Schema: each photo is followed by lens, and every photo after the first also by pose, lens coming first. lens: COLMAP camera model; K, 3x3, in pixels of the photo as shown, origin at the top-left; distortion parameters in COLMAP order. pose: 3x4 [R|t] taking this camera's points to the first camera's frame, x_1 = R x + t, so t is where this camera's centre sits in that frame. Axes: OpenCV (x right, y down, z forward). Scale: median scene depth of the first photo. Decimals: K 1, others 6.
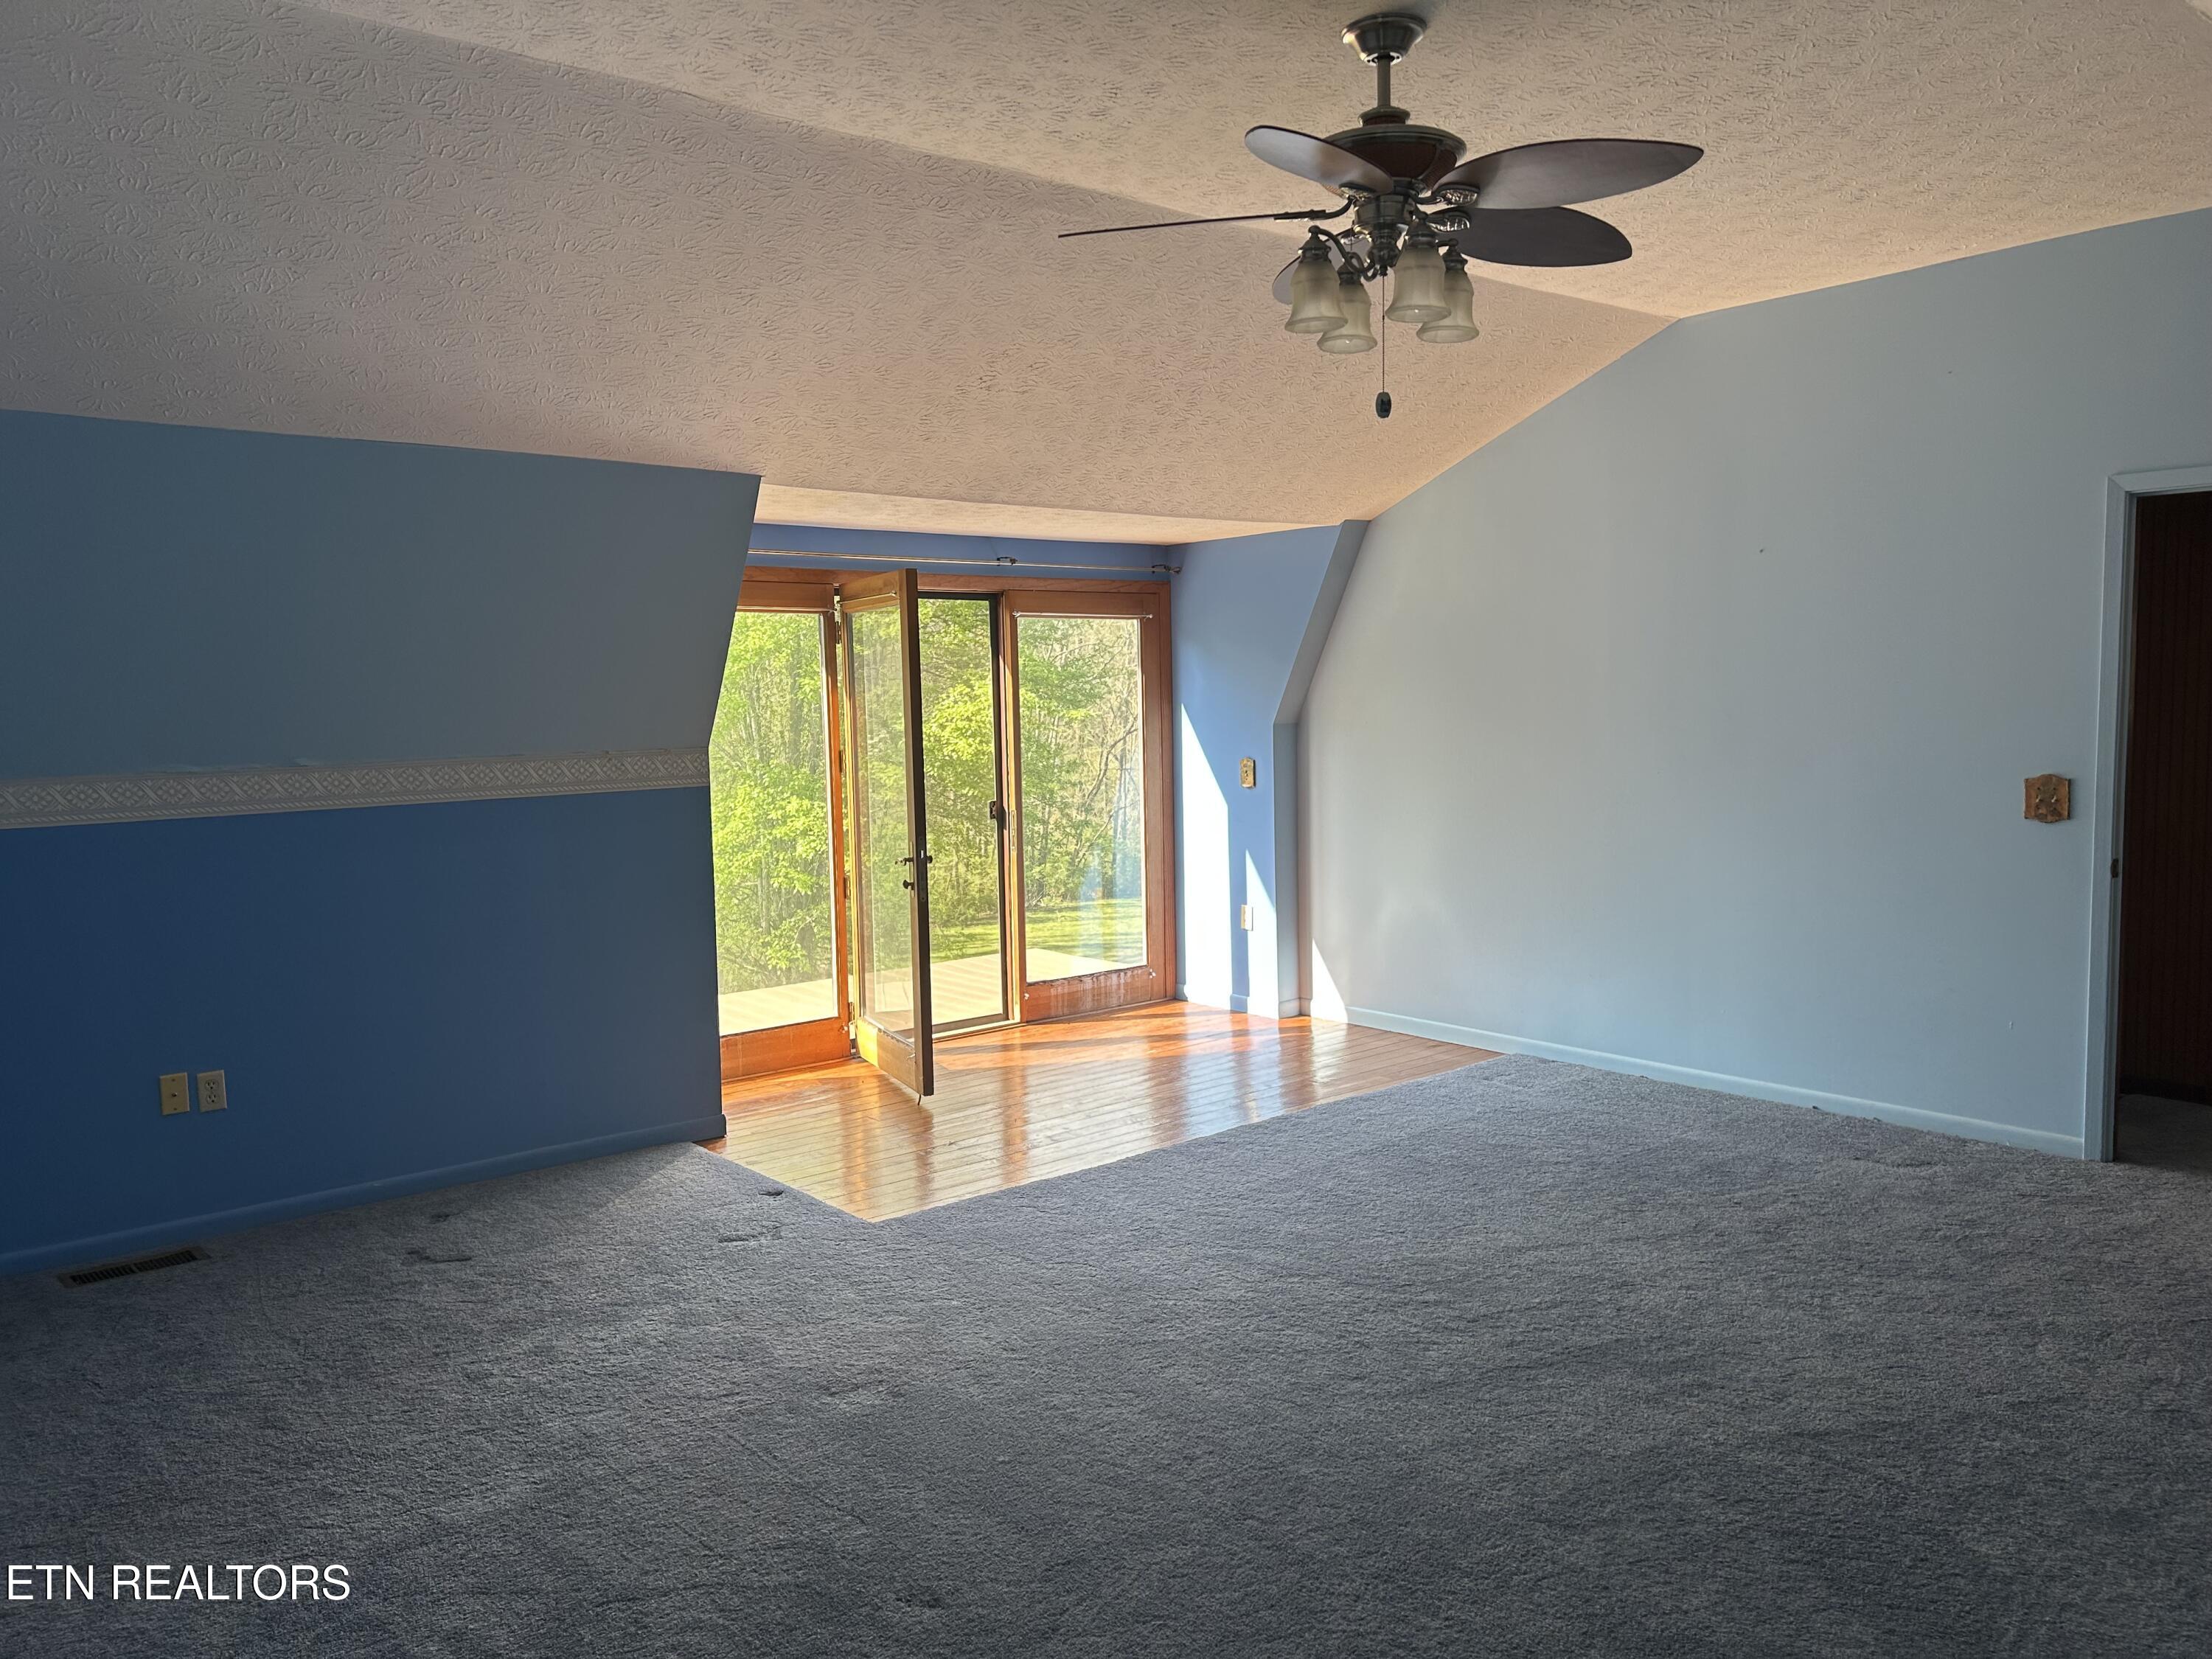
lens RADIAL K [[1671.7, 0, 1111.3], [0, 1671.7, 809.2], [0, 0, 1]] dist [0.063376, -0.072322]
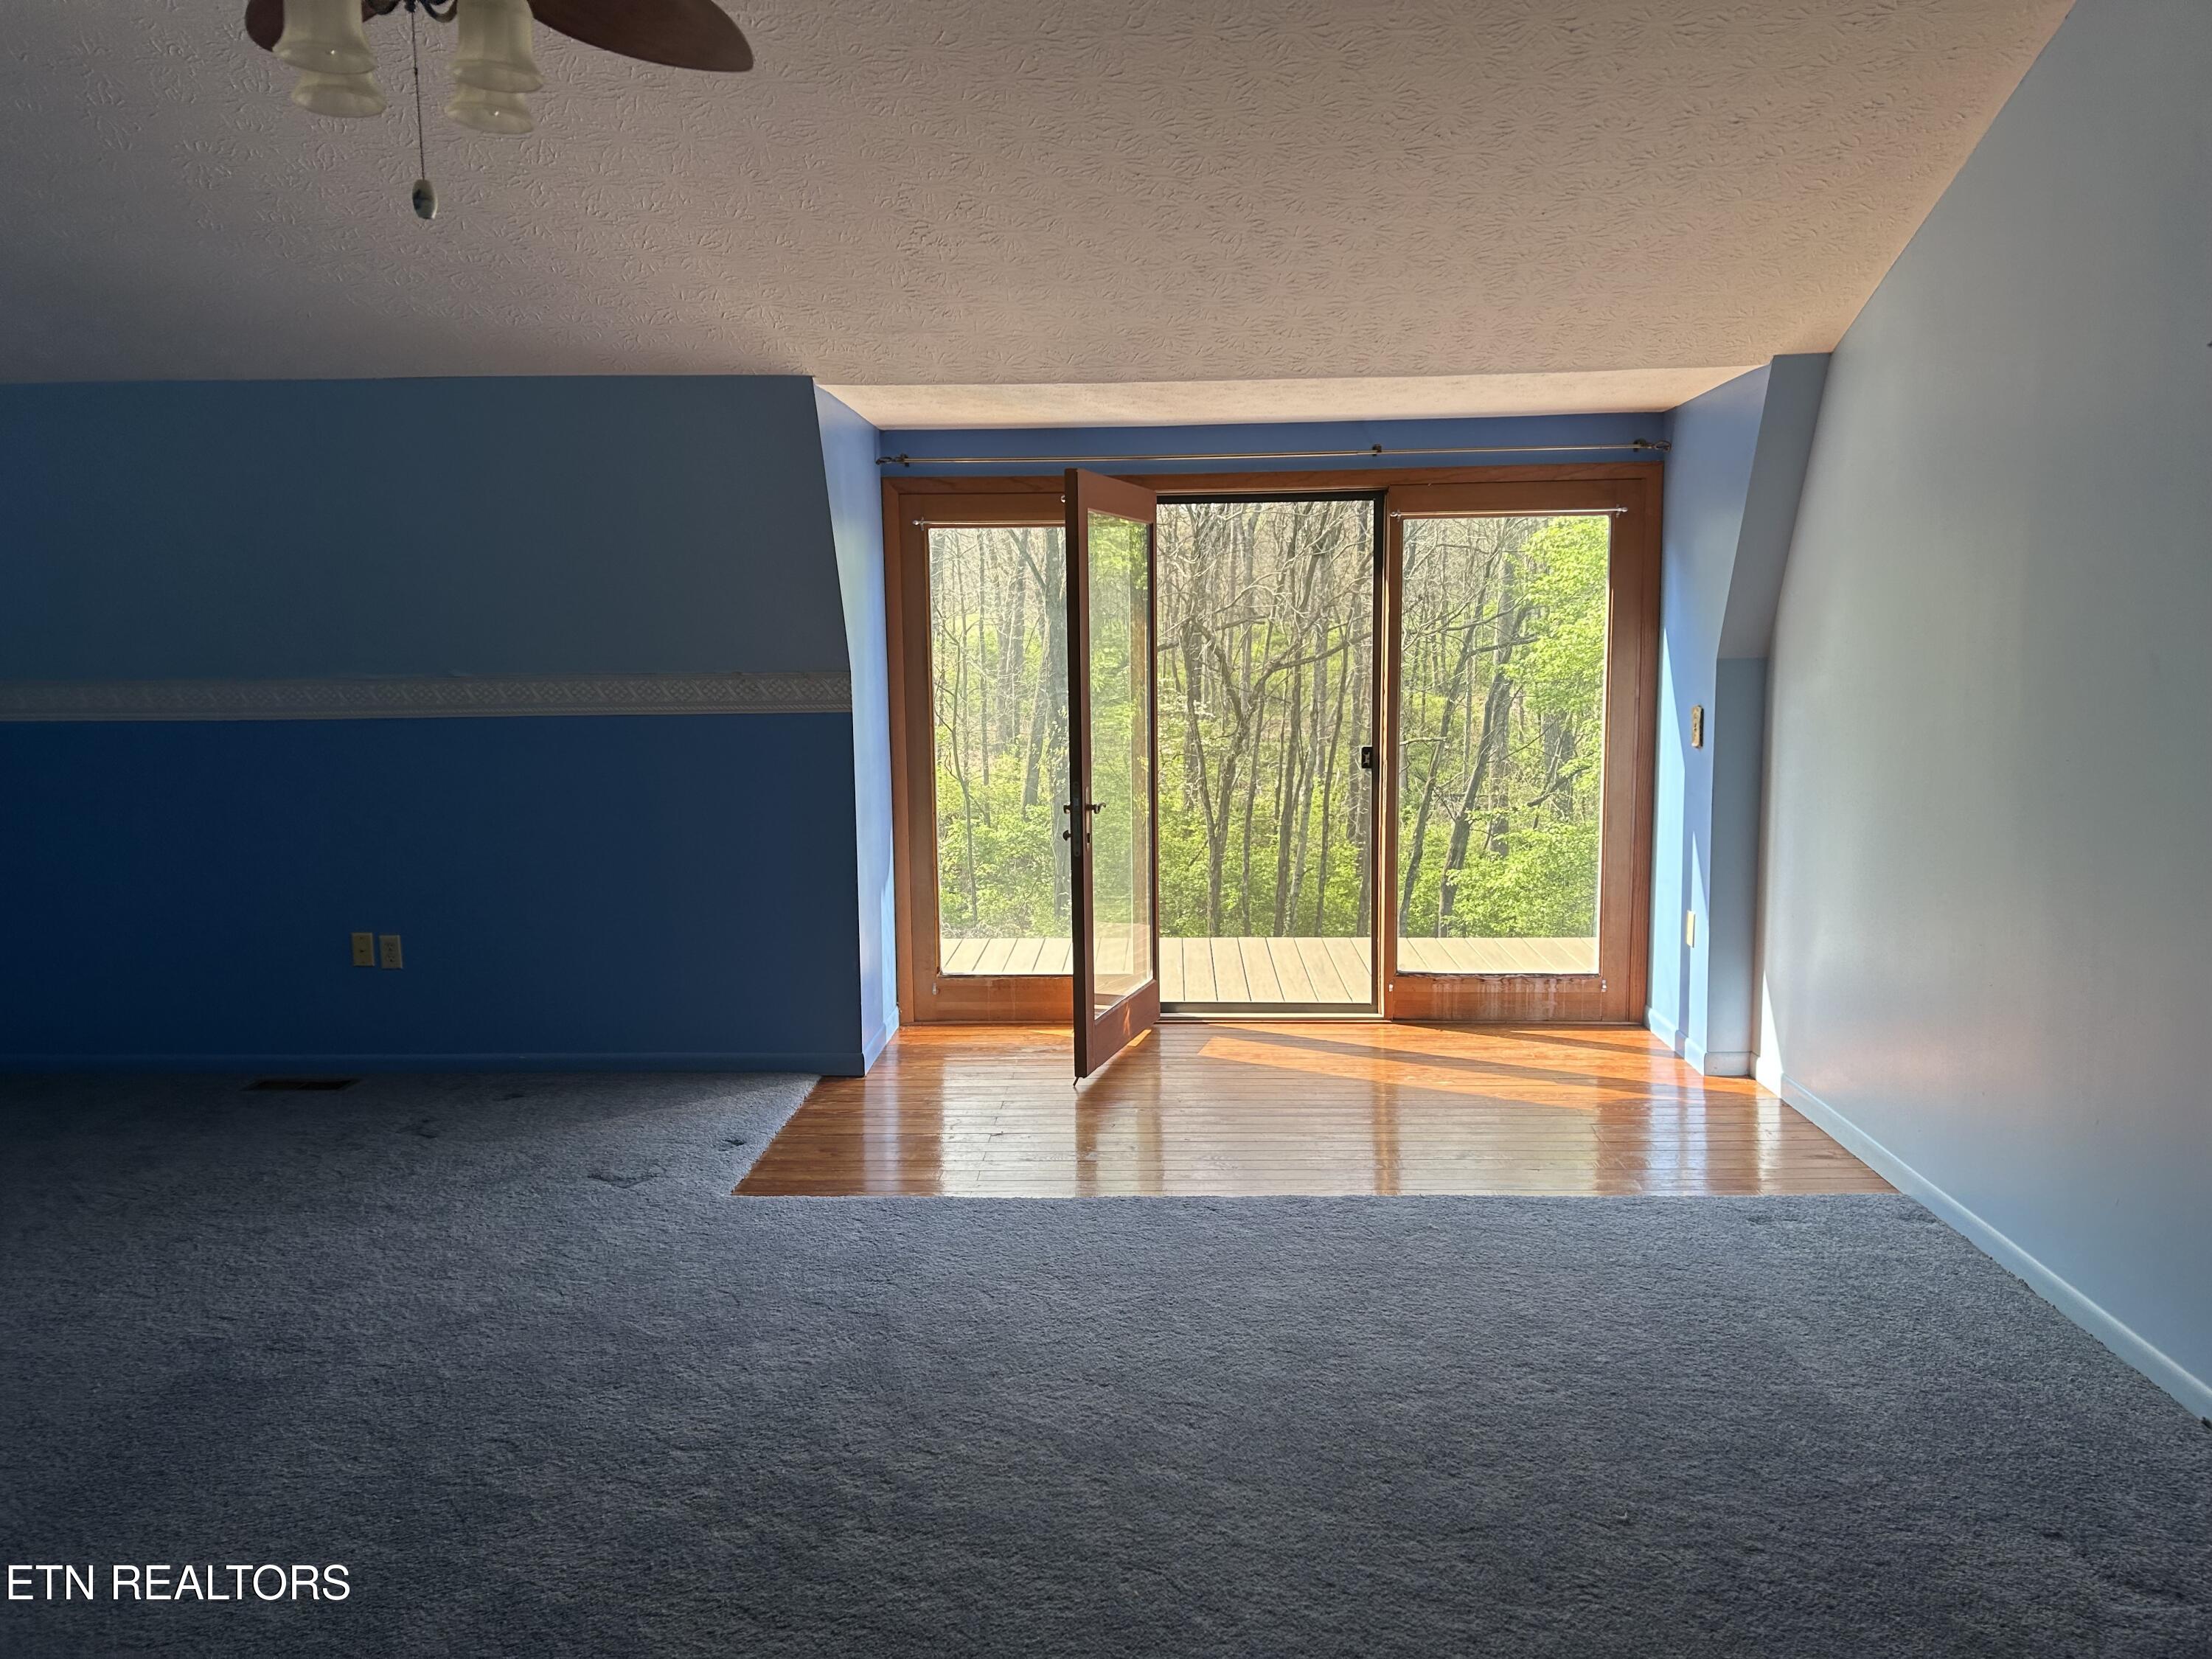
lens RADIAL K [[1671.7, 0, 1092.2], [0, 1671.7, 844.6], [0, 0, 1]] dist [0.063376, -0.072322]
pose [[0.732804, 0.097560, -0.673410, 0.461355], [-0.050893, 0.994754, 0.088732, -0.027856], [0.678534, -0.030751, 0.733925, 0.357800]]
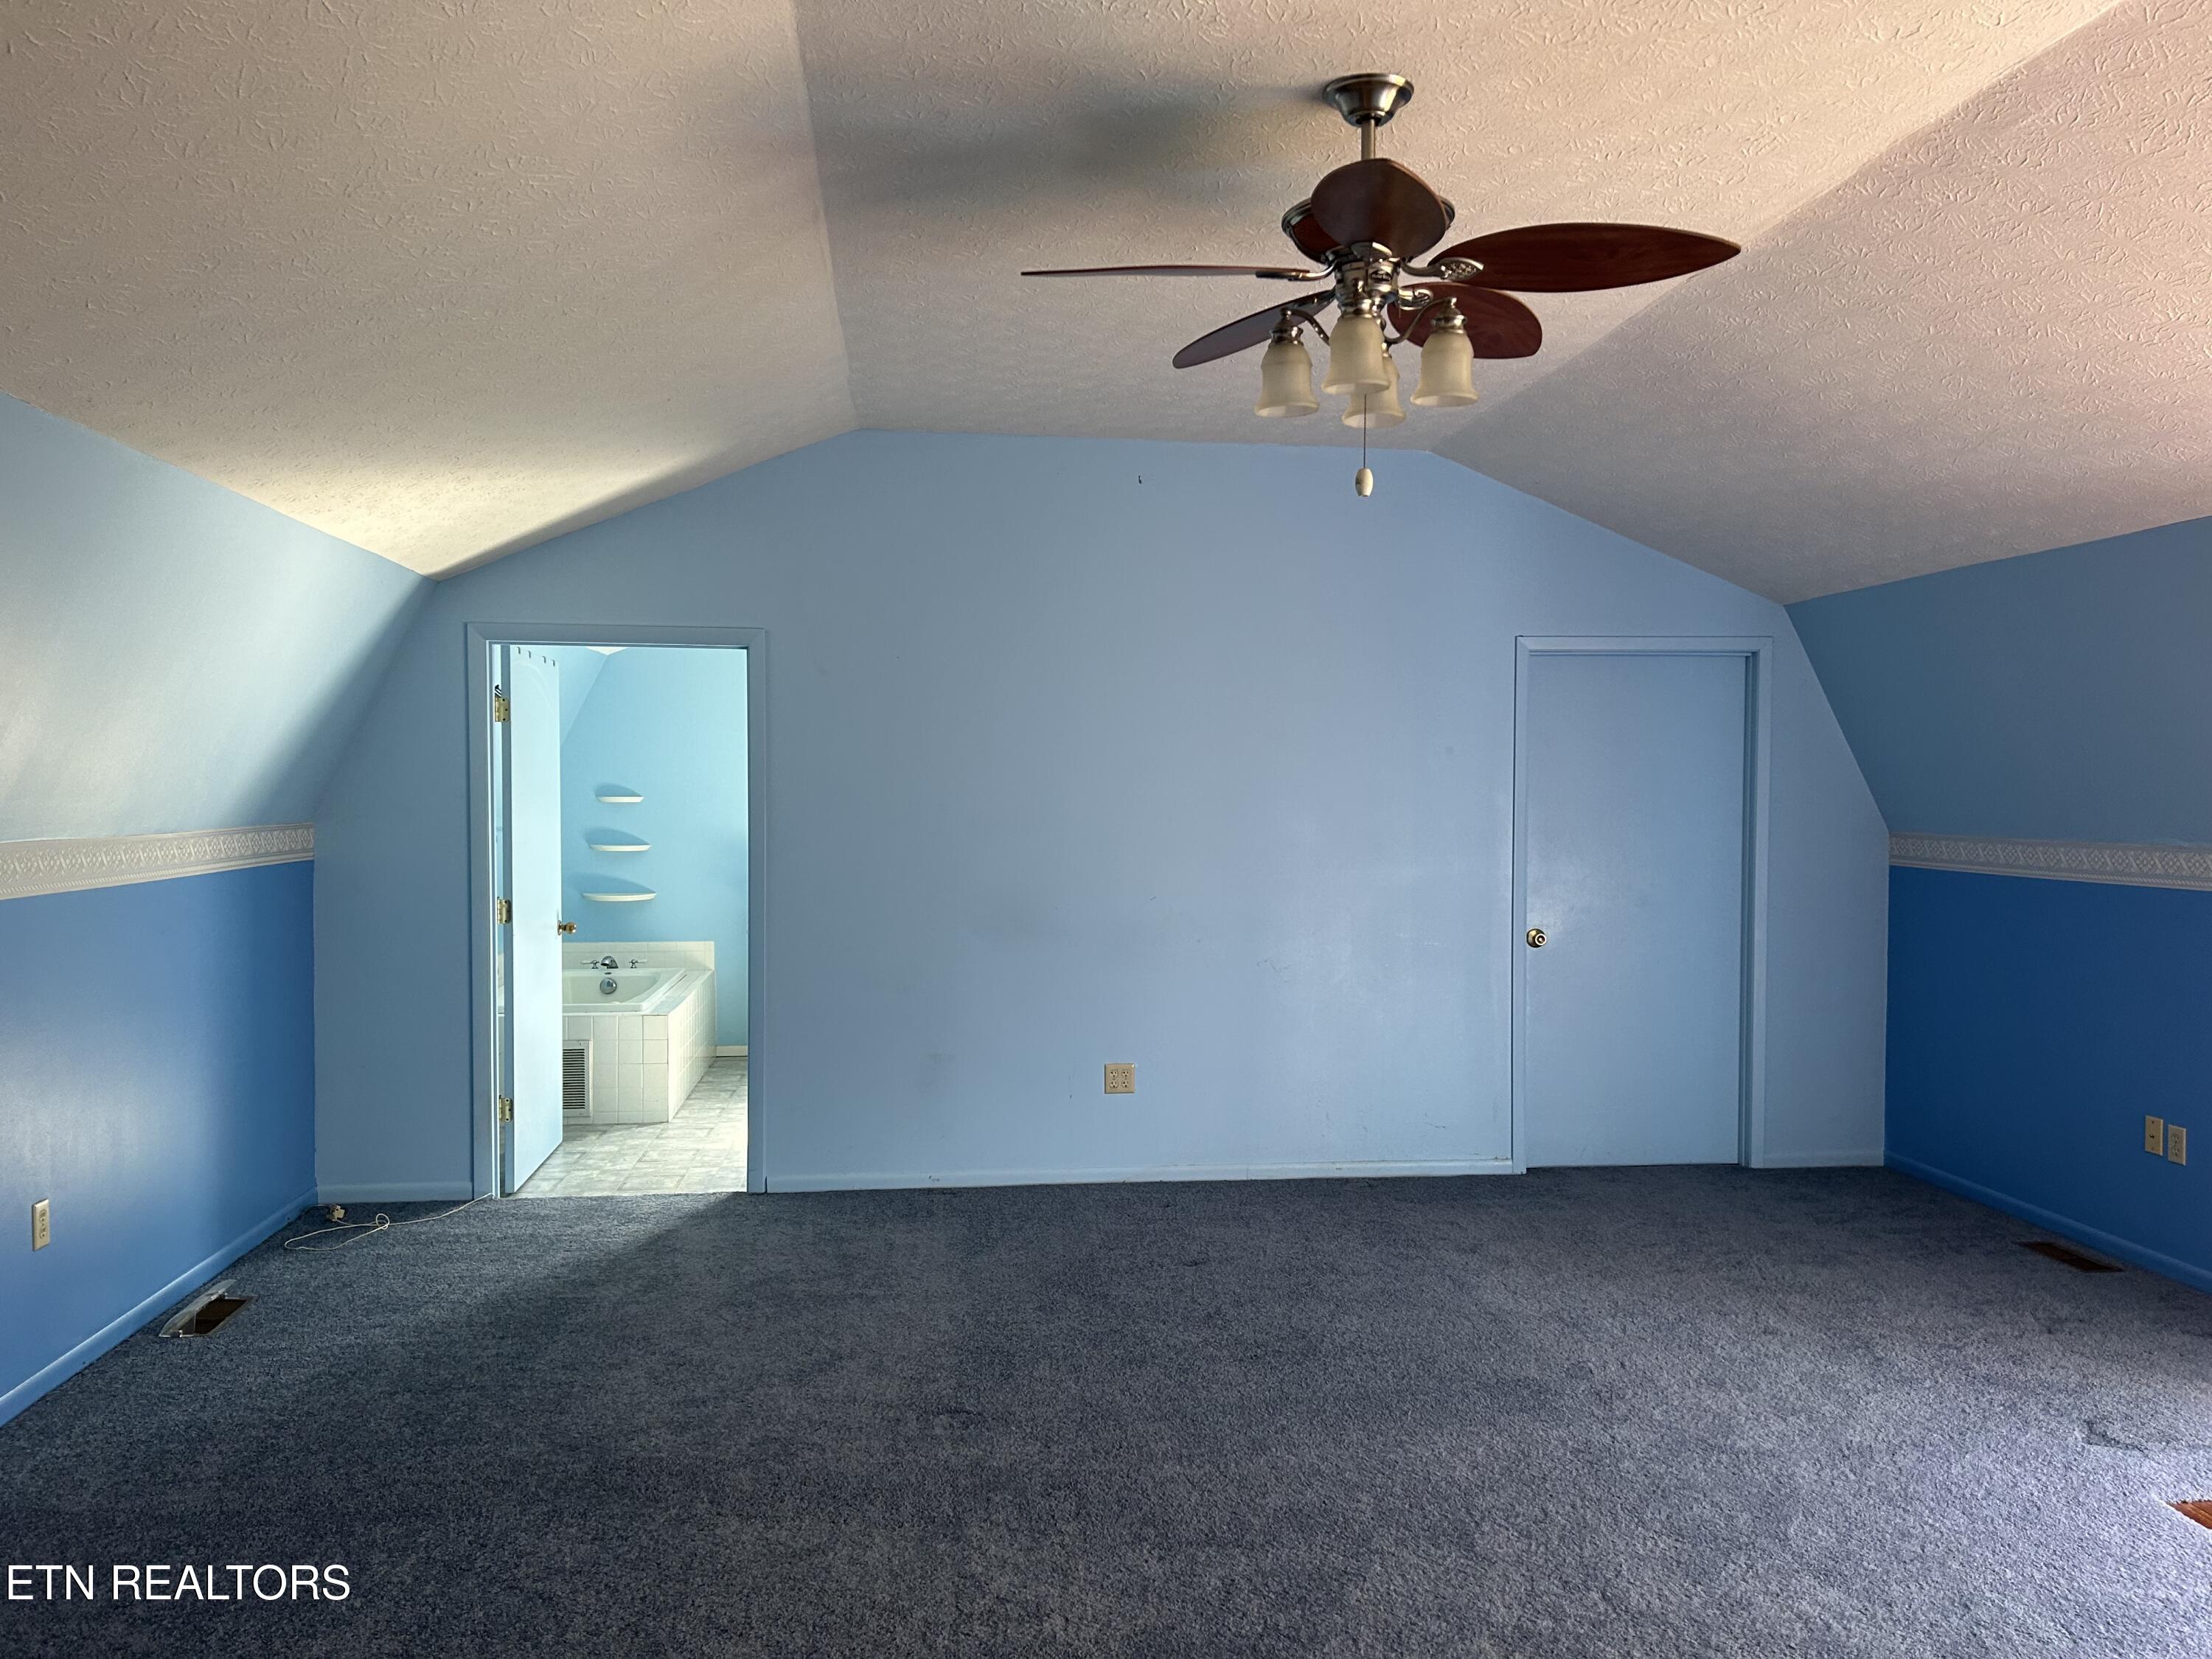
lens RADIAL K [[1671.7, 0, 1115.5], [0, 1671.7, 827.6], [0, 0, 1]] dist [0.063376, -0.072322]
pose [[-0.545448, 0.036586, -0.837346, 0.547847], [-0.058802, 0.994915, 0.081774, -0.061218], [0.836079, 0.093841, -0.540523, 0.757141]]
